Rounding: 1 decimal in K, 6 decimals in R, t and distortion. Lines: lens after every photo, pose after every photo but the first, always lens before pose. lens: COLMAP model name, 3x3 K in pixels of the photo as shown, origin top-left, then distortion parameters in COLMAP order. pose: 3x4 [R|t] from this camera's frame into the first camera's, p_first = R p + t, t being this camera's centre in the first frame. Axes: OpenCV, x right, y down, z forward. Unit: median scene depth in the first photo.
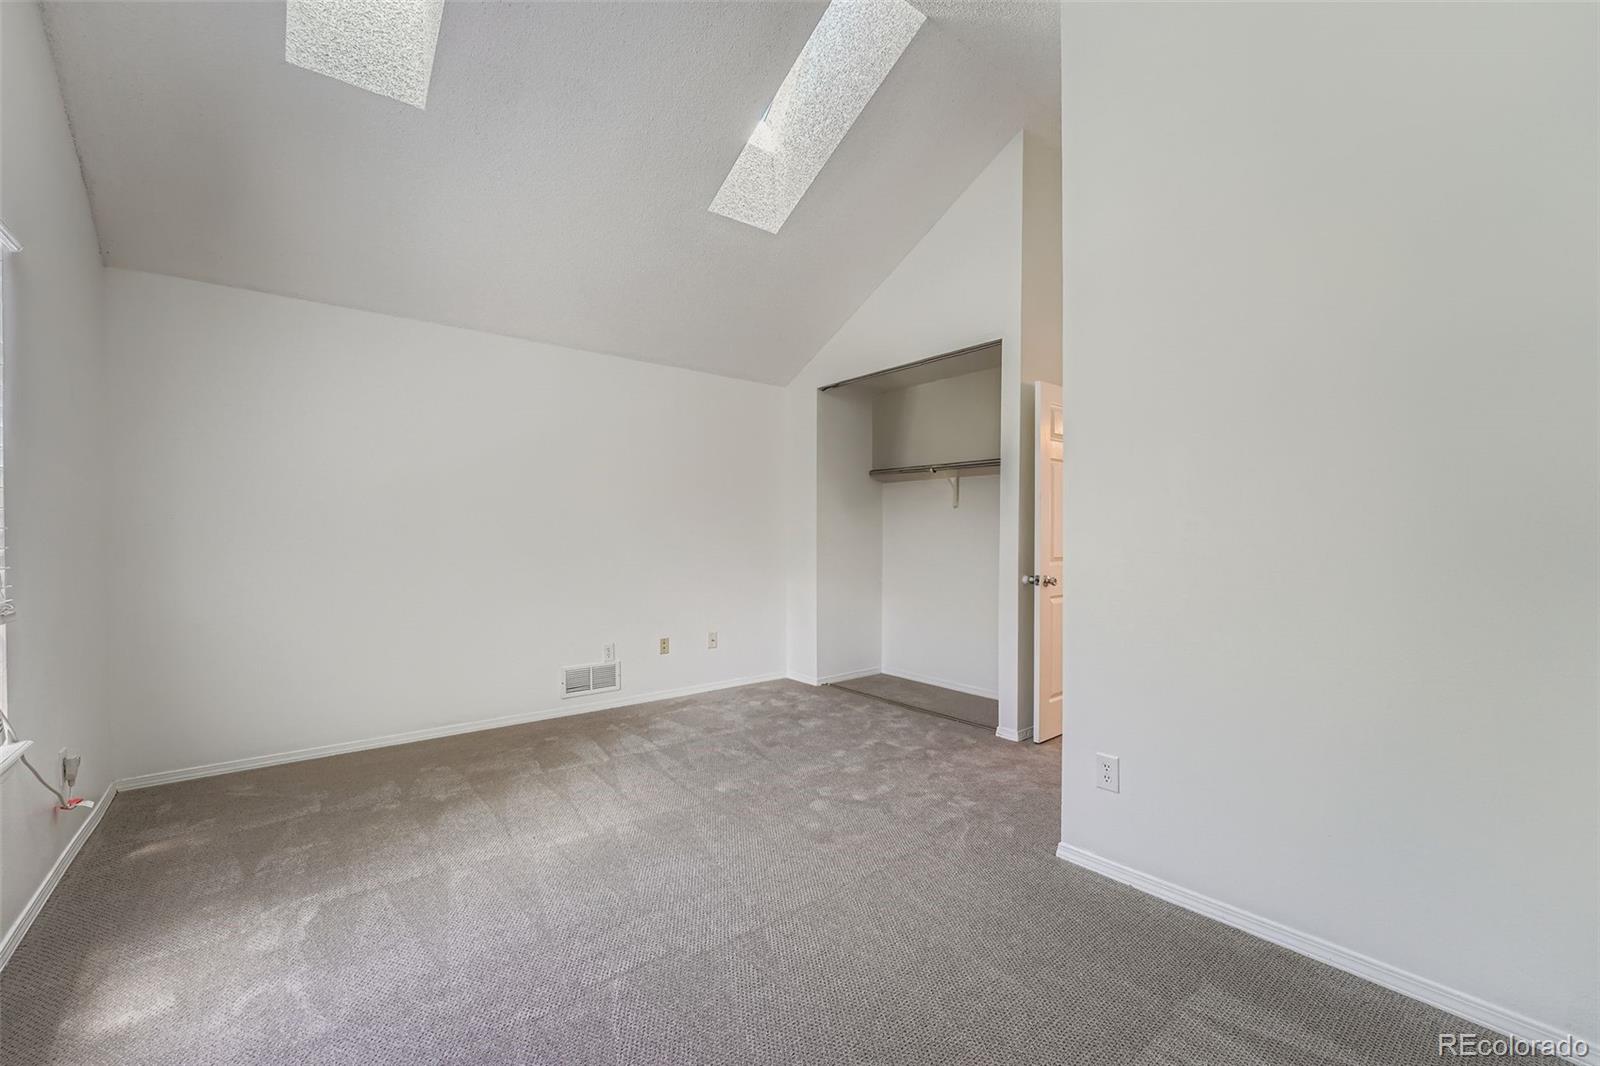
lens RADIAL K [[649.0, 0, 807.1], [0, 649.0, 534.8], [0, 0, 1]] dist [-0.016720, 0.000085]
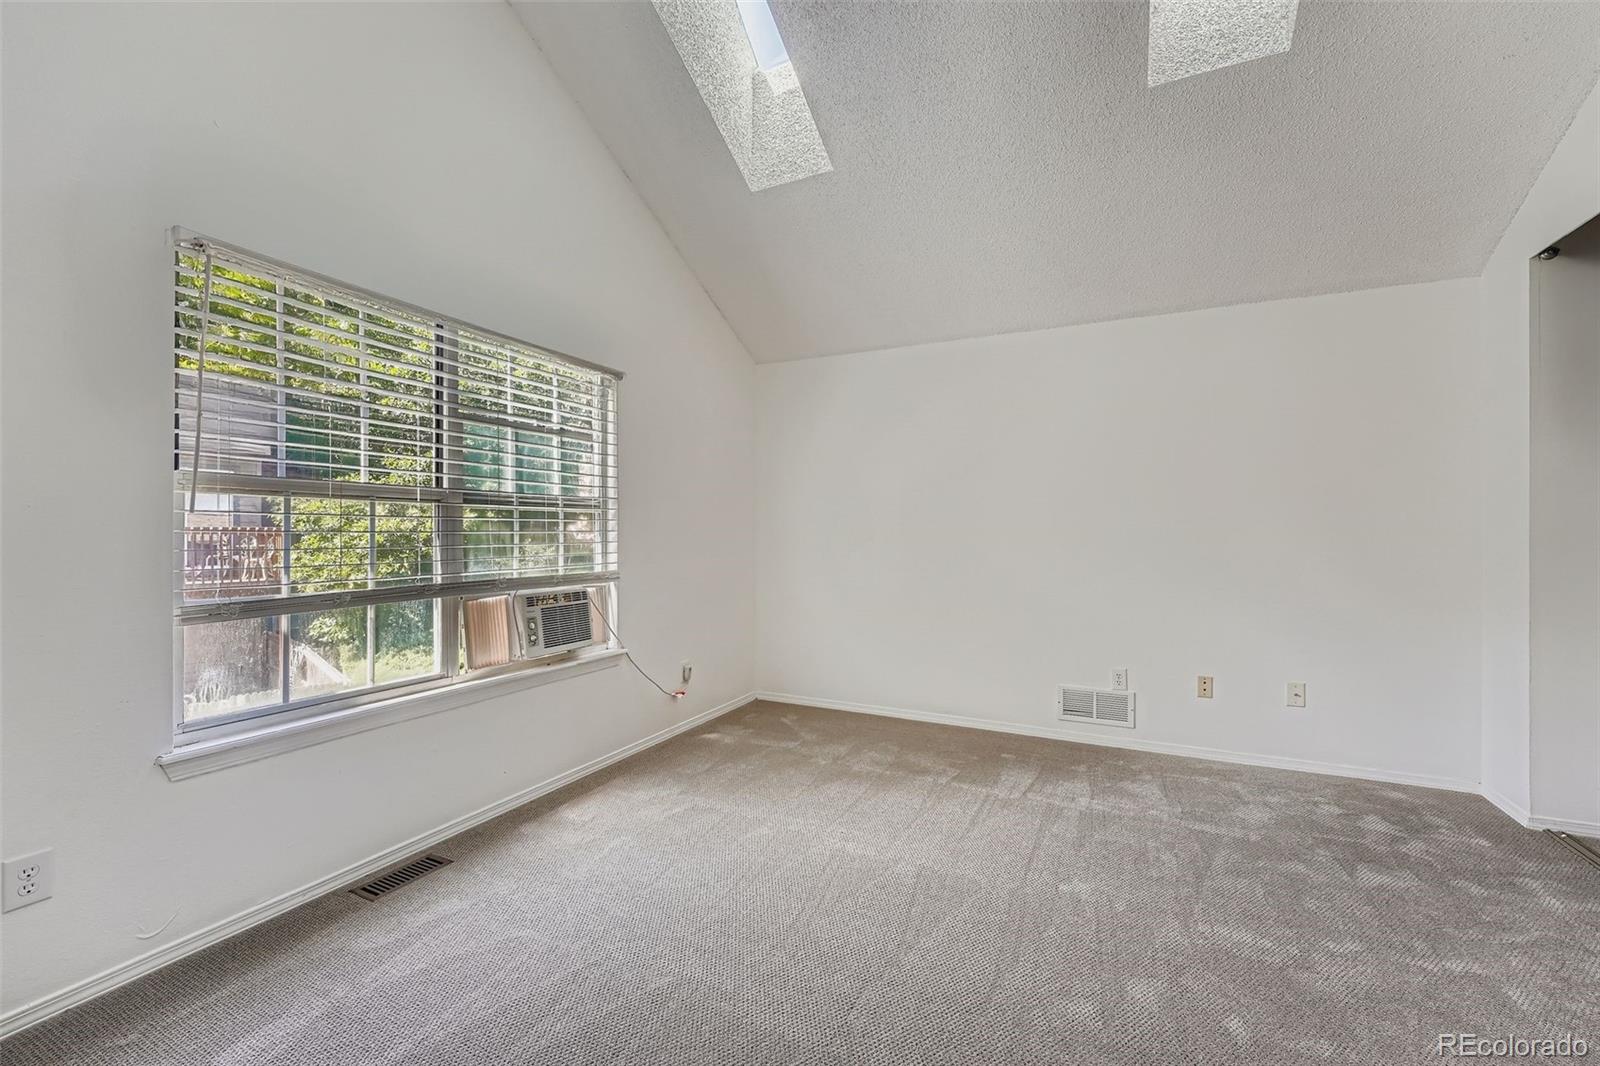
lens RADIAL K [[649.0, 0, 807.1], [0, 649.0, 534.8], [0, 0, 1]] dist [-0.016720, 0.000085]
pose [[0.406499, 0.005785, -0.913633, 0.330406], [-0.000572, 0.999981, 0.006077, -0.008830], [0.913651, -0.001947, 0.406495, 0.351802]]
